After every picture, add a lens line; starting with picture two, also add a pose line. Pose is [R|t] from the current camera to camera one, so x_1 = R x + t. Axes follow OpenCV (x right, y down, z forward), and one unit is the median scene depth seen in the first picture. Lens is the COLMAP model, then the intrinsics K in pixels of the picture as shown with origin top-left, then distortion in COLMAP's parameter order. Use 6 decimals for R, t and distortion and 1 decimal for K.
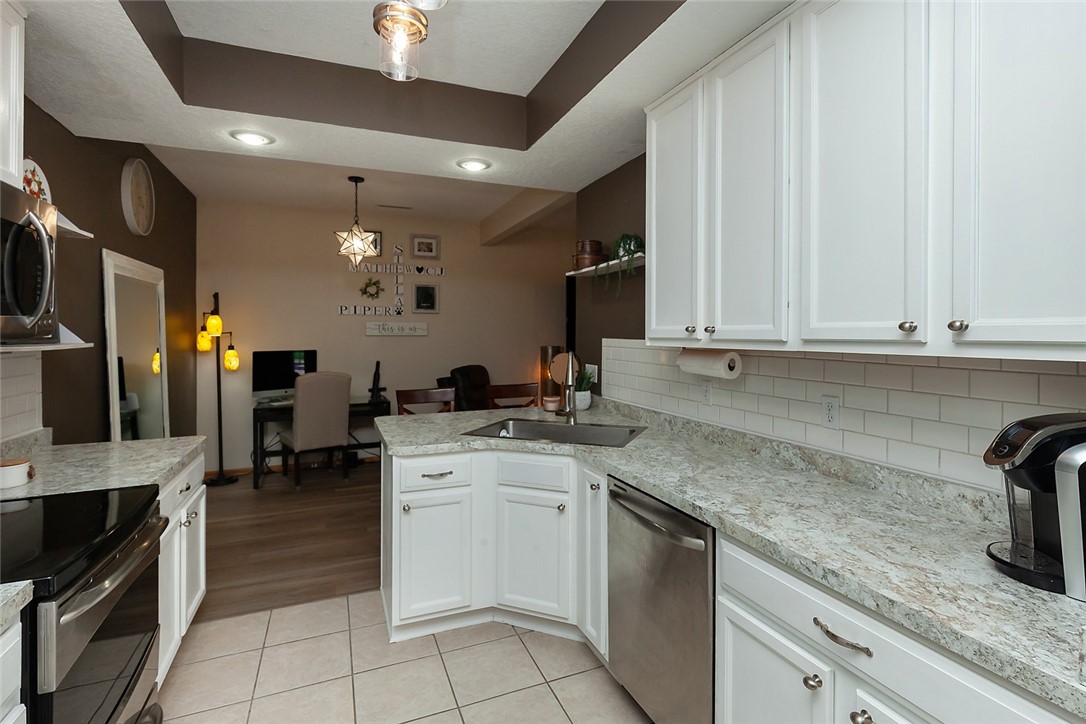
lens RADIAL K [[528.6, 0, 568.0], [0, 528.6, 333.7], [0, 0, 1]] dist [0.002239, -0.002371]
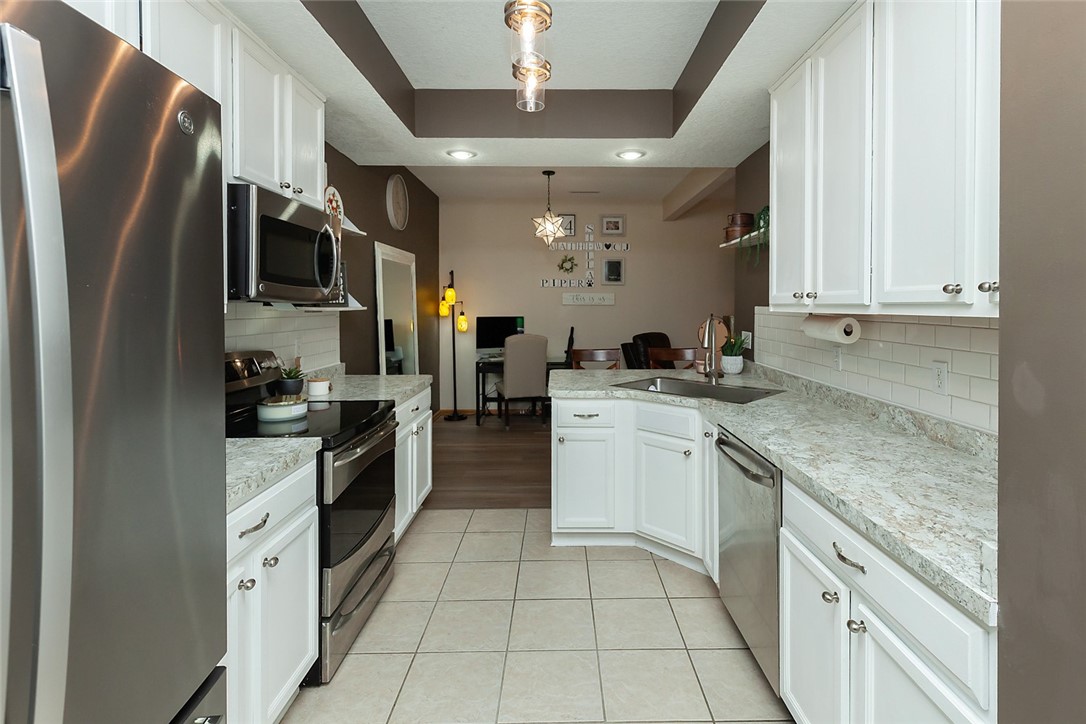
lens RADIAL K [[528.6, 0, 584.2], [0, 528.6, 311.0], [0, 0, 1]] dist [0.002239, -0.002371]
pose [[0.929709, 0.006223, -0.368242, 0.196296], [-0.002761, 0.999947, 0.009928, 0.012173], [0.368284, -0.008214, 0.929677, -0.137123]]
